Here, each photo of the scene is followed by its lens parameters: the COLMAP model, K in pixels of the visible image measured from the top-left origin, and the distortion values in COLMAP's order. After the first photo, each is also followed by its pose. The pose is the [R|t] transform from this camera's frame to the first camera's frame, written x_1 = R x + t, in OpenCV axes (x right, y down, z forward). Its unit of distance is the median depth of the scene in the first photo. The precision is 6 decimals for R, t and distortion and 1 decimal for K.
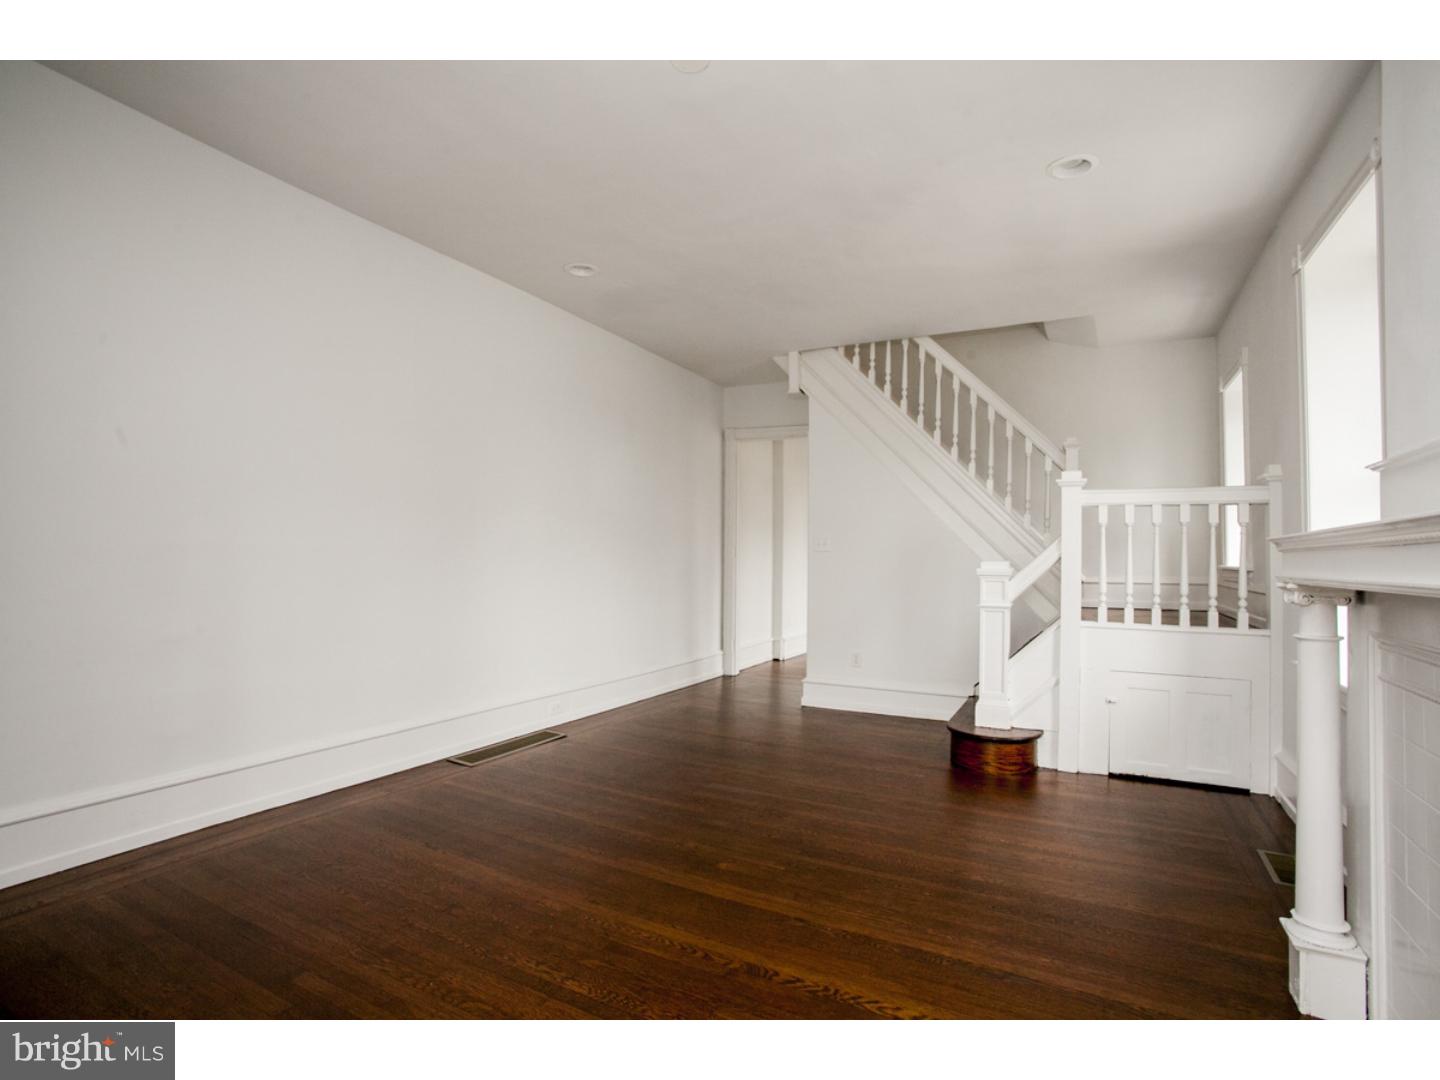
lens RADIAL K [[748.5, 0, 720.0], [0, 748.5, 540.0], [0, 0, 1]] dist [-0.044260, 0.000215]
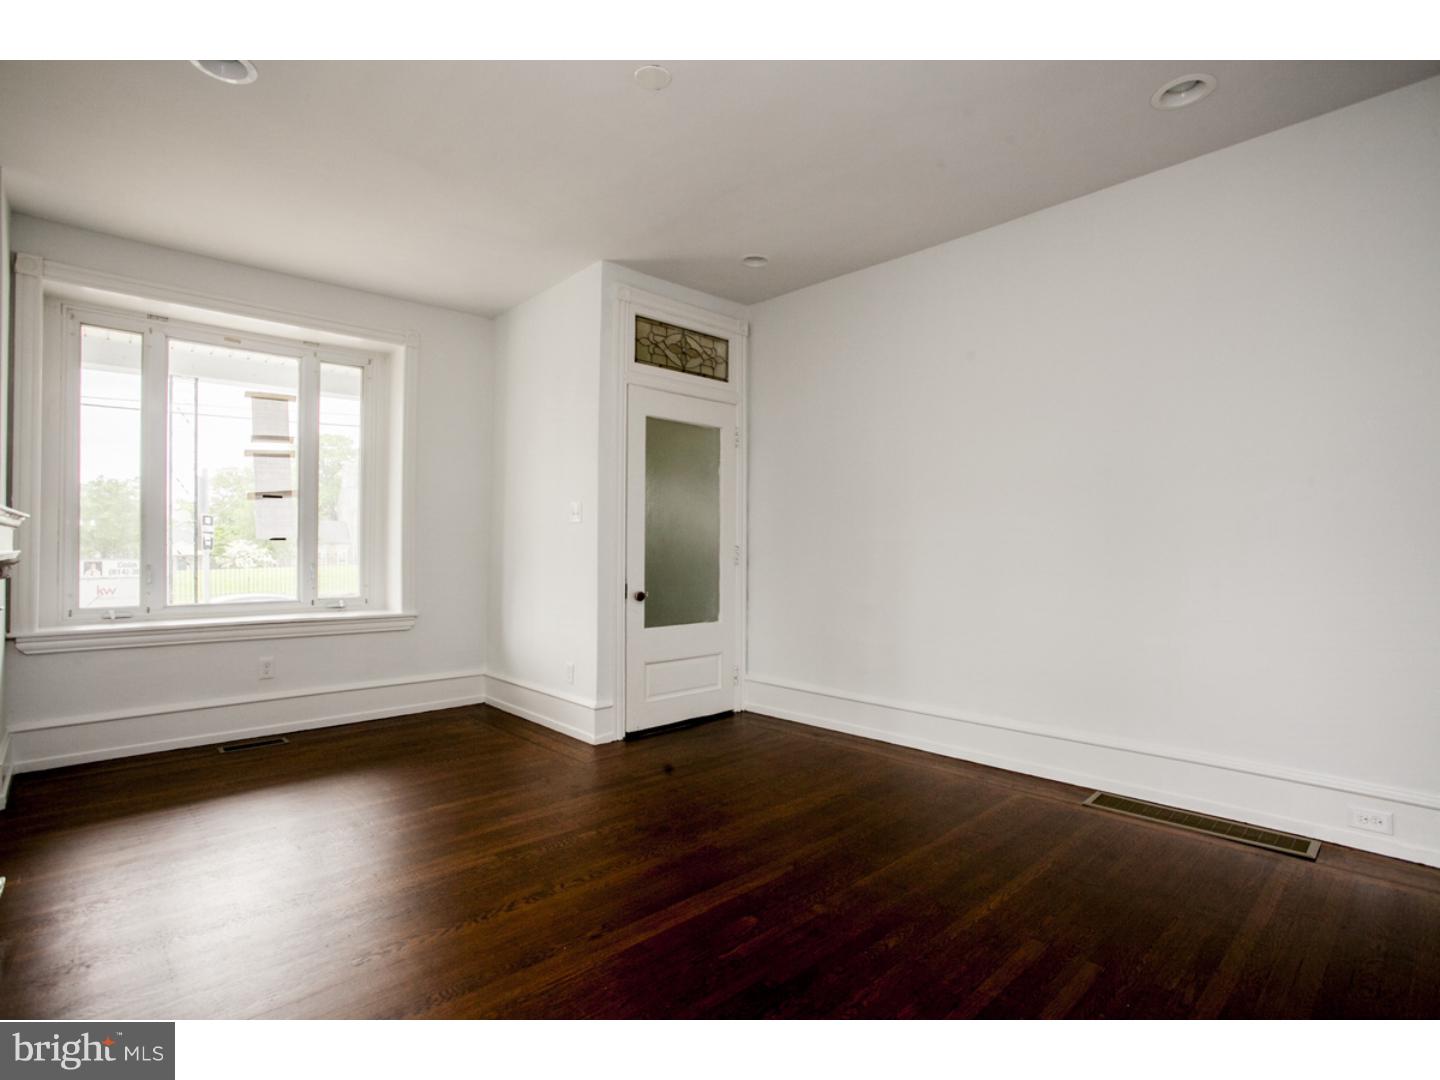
lens RADIAL K [[733.7, 0, 720.0], [0, 733.7, 540.0], [0, 0, 1]] dist [-0.046503, 0.034215]
pose [[-0.363924, -0.025112, -0.931090, 0.671120], [0.018331, 0.999250, -0.034115, 0.038052], [0.931248, -0.029483, -0.363191, 1.097798]]
